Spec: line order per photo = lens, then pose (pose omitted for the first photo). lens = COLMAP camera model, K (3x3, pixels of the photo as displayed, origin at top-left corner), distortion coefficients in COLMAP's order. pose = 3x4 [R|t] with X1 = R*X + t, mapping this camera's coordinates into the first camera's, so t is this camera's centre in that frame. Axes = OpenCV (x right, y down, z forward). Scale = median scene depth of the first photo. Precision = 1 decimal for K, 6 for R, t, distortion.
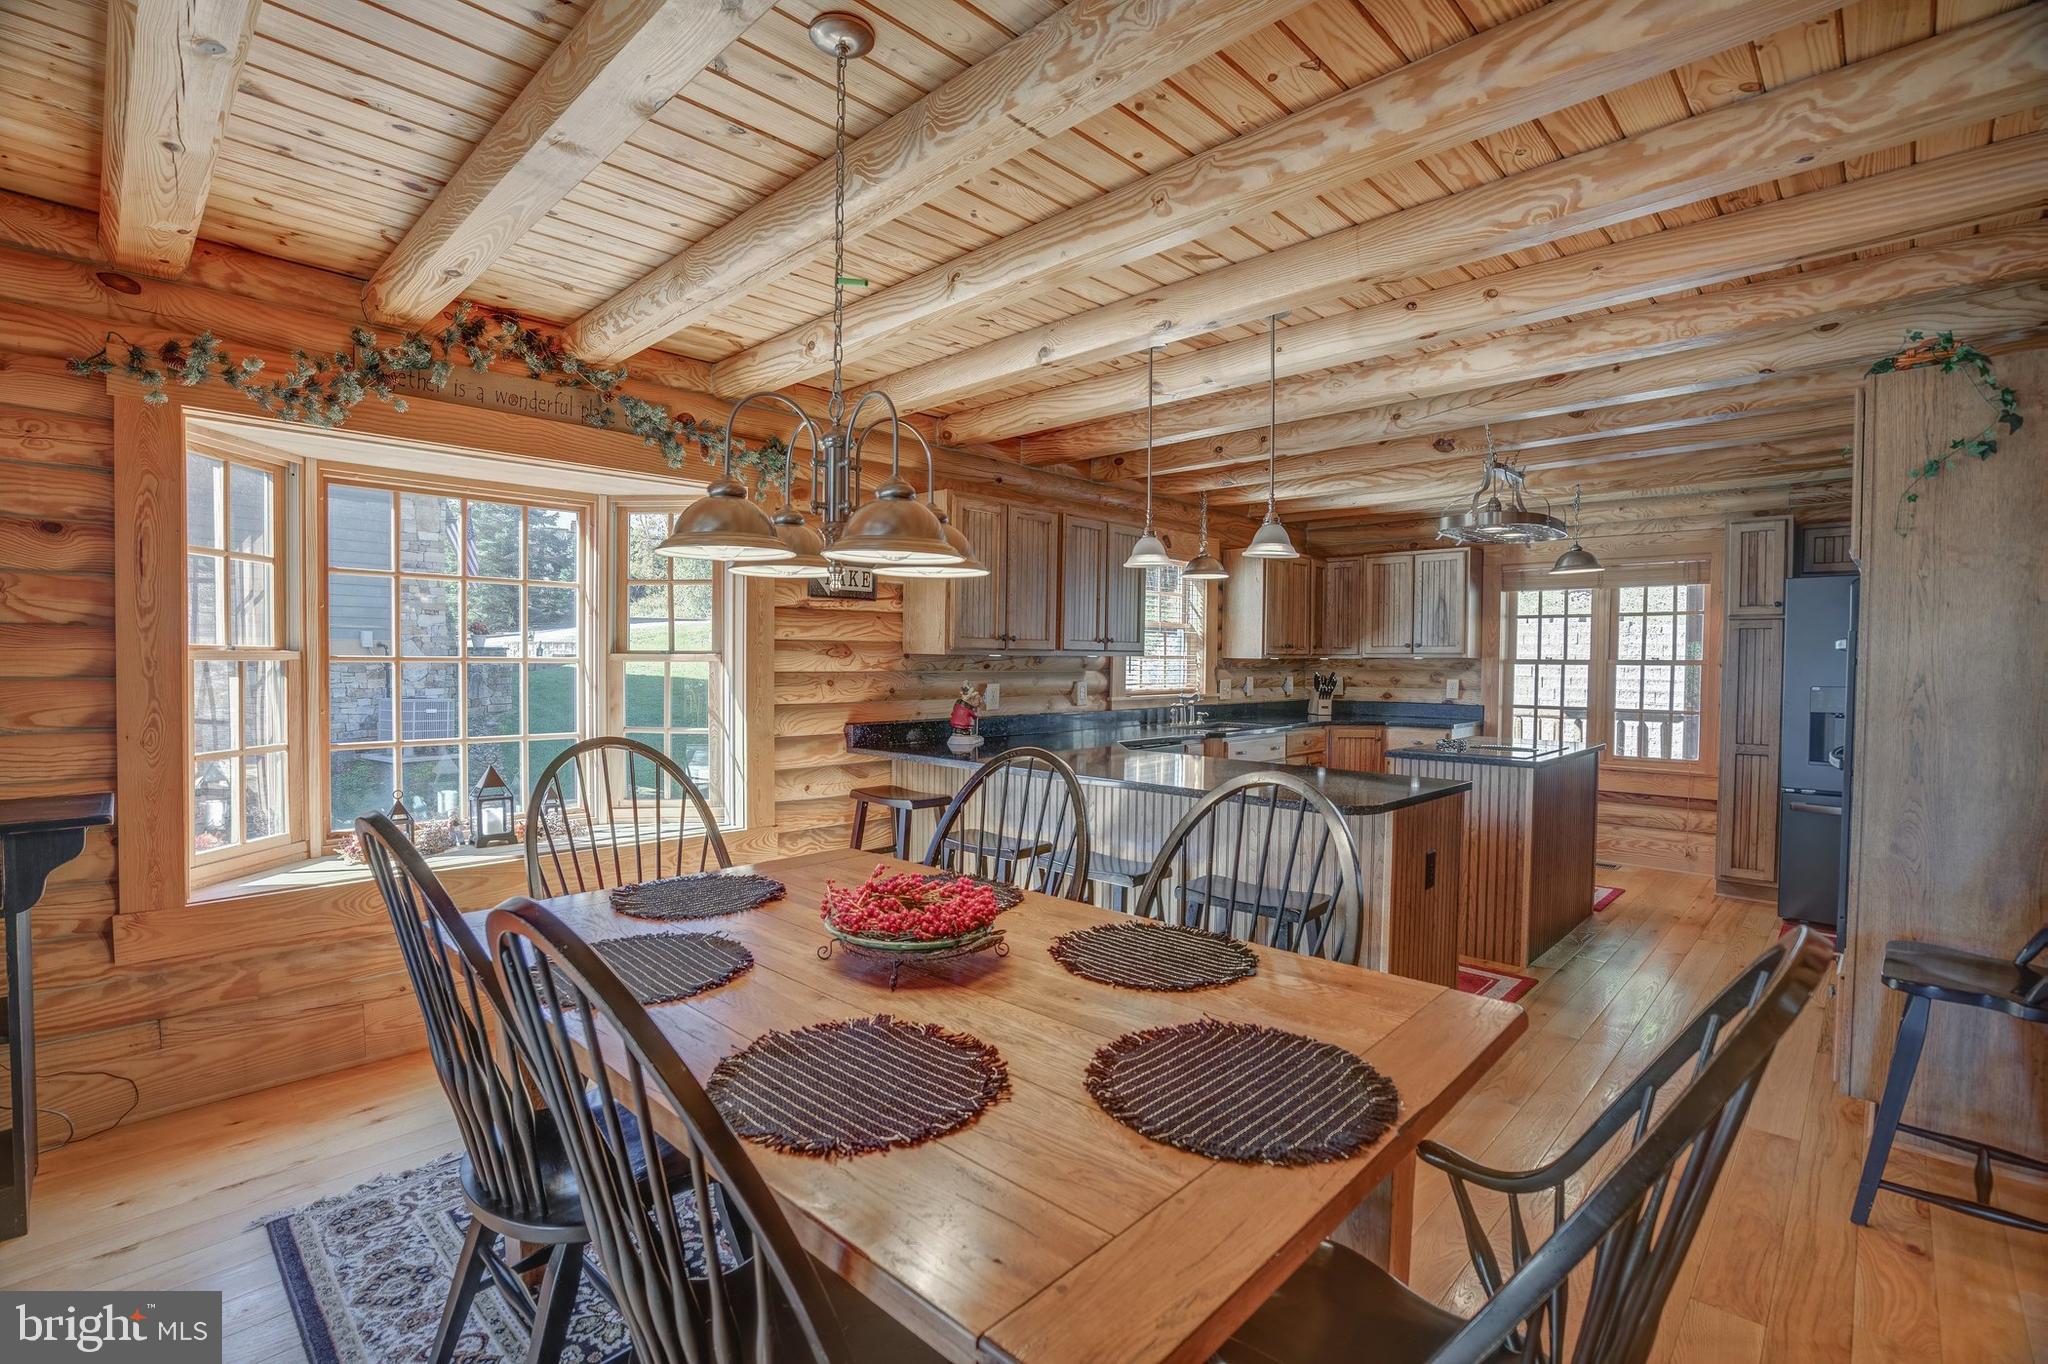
lens RADIAL K [[917.8, 0, 1063.3], [0, 917.8, 699.6], [0, 0, 1]] dist [-0.037685, 0.018590]
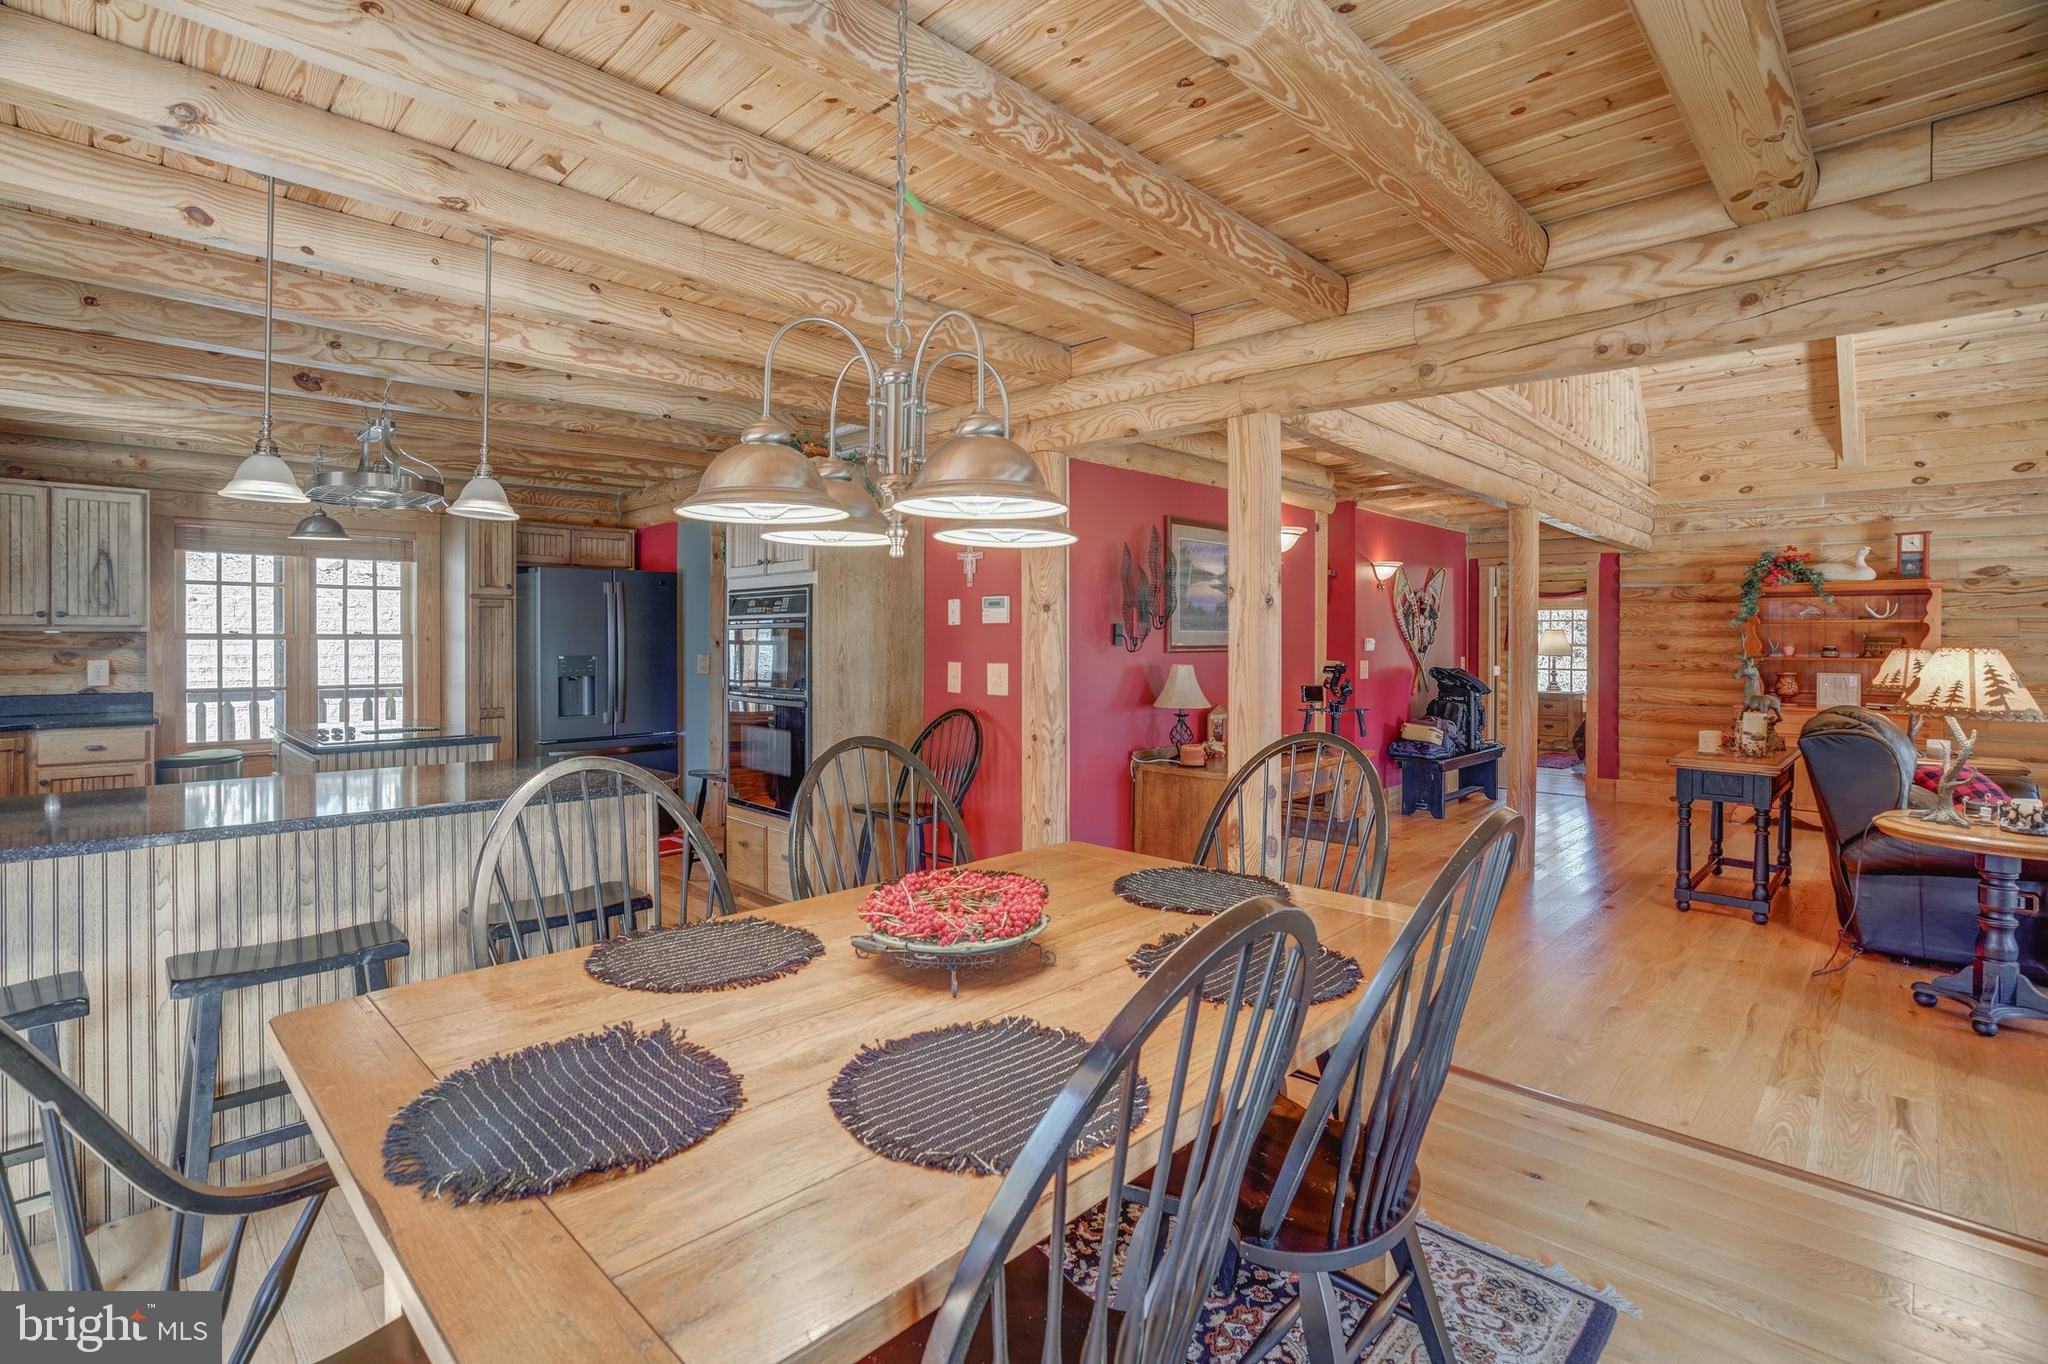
lens RADIAL K [[982.1, 0, 905.7], [0, 982.1, 640.6], [0, 0, 1]] dist [-0.000998, 0.020792]
pose [[0.142067, -0.007050, 0.989832, -0.300125], [0.041740, 0.999128, 0.001125, -0.012144], [-0.988977, 0.041156, 0.142237, 0.240670]]
